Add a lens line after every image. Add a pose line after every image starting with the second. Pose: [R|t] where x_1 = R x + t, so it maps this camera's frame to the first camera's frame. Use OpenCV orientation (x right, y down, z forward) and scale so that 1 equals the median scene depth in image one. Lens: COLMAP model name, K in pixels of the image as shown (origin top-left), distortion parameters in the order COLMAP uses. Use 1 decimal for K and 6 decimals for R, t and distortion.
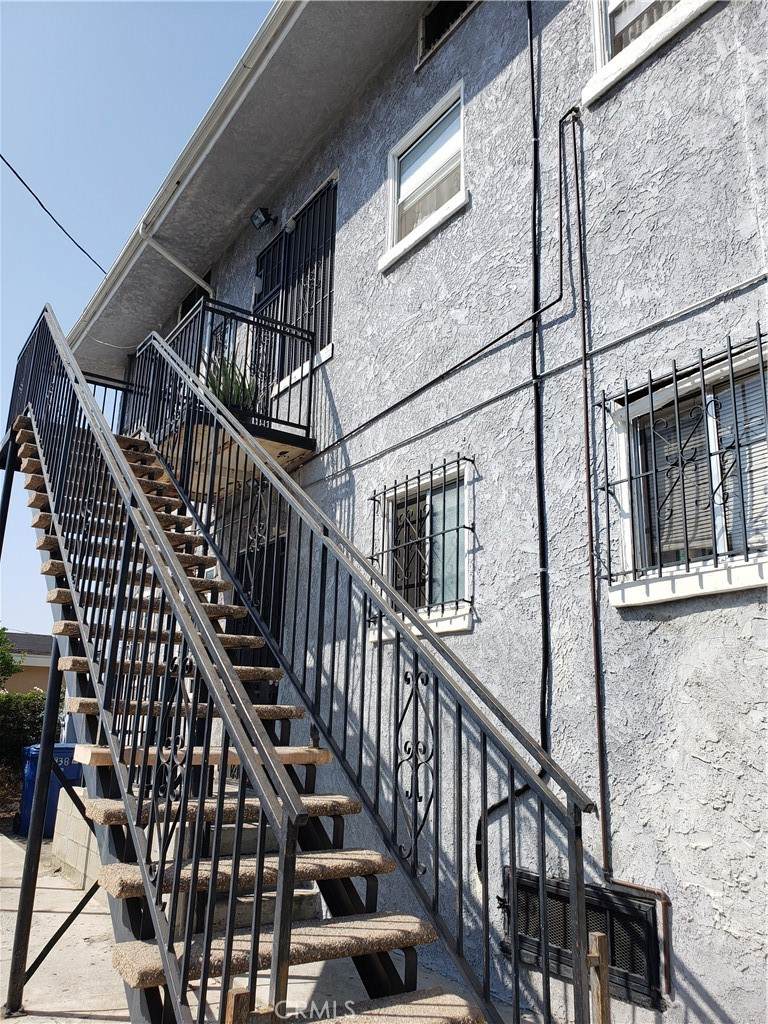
lens RADIAL K [[816.0, 0, 383.8], [0, 816.0, 497.5], [0, 0, 1]] dist [0.011559, -0.000216]
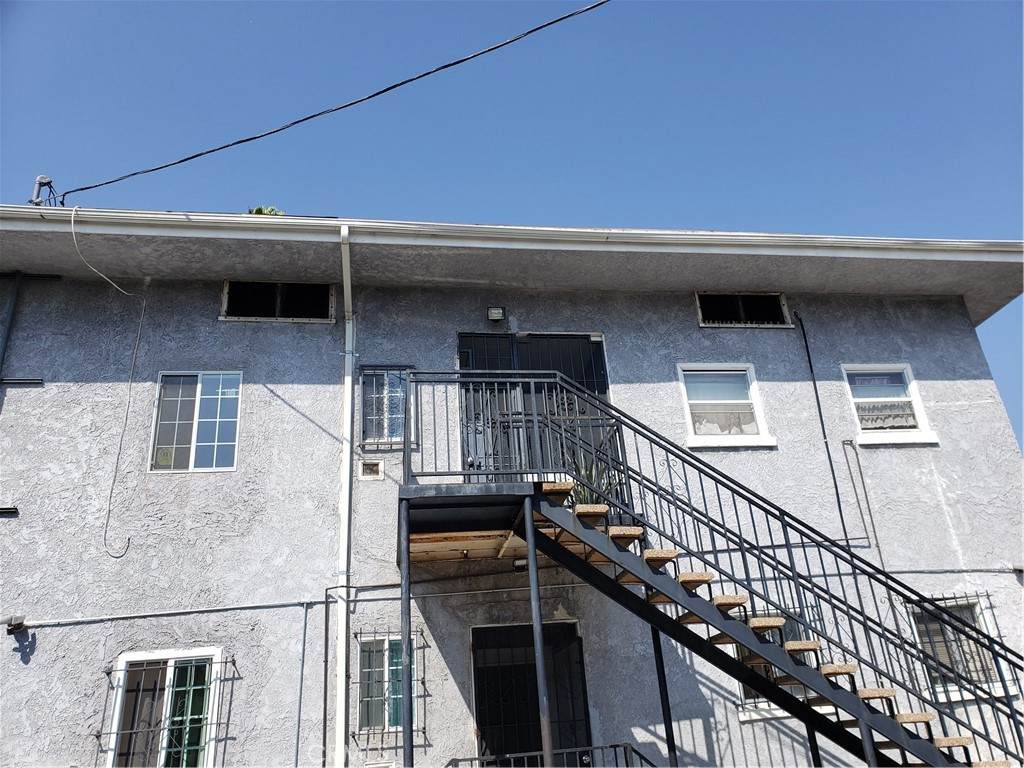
lens RADIAL K [[816.0, 0, 513.7], [0, 816.0, 391.7], [0, 0, 1]] dist [0.011559, -0.000216]
pose [[0.401011, 0.337351, 0.851695, -1.969880], [-0.166133, 0.941089, -0.294537, 0.157379], [-0.900883, -0.023382, 0.433432, 0.917343]]
